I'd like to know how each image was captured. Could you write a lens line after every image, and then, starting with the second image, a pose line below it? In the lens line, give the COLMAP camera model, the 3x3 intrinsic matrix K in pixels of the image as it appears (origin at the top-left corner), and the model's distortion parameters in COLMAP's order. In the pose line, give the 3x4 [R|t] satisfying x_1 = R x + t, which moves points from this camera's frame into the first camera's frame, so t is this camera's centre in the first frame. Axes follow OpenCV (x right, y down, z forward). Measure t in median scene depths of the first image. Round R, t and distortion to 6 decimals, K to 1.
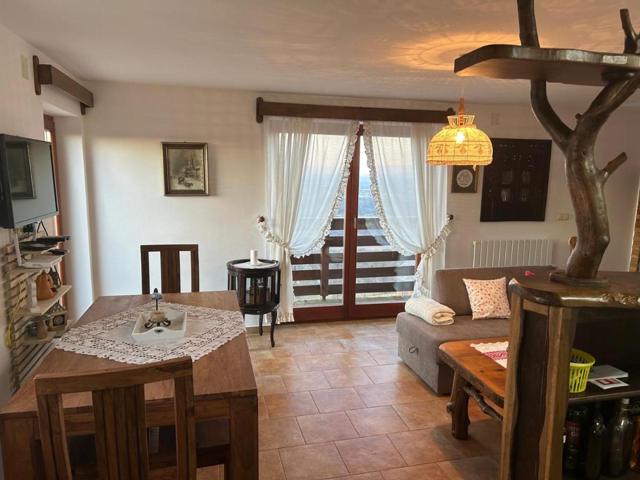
lens RADIAL K [[463.0, 0, 322.7], [0, 463.0, 248.7], [0, 0, 1]] dist [0.057000, -0.086674]
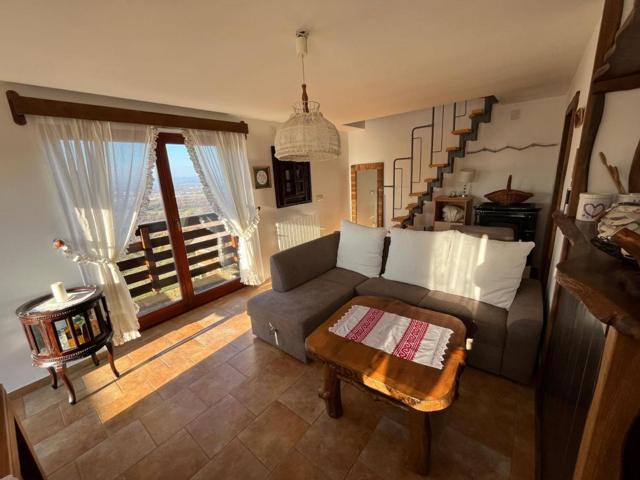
lens RADIAL K [[261.0, 0, 322.6], [0, 261.0, 240.8], [0, 0, 1]] dist [-0.000720, 0.000112]
pose [[0.795458, -0.209593, 0.568610, -0.021098], [0.164761, 0.977741, 0.129908, -0.049621], [-0.583181, -0.009652, 0.812285, 0.339577]]
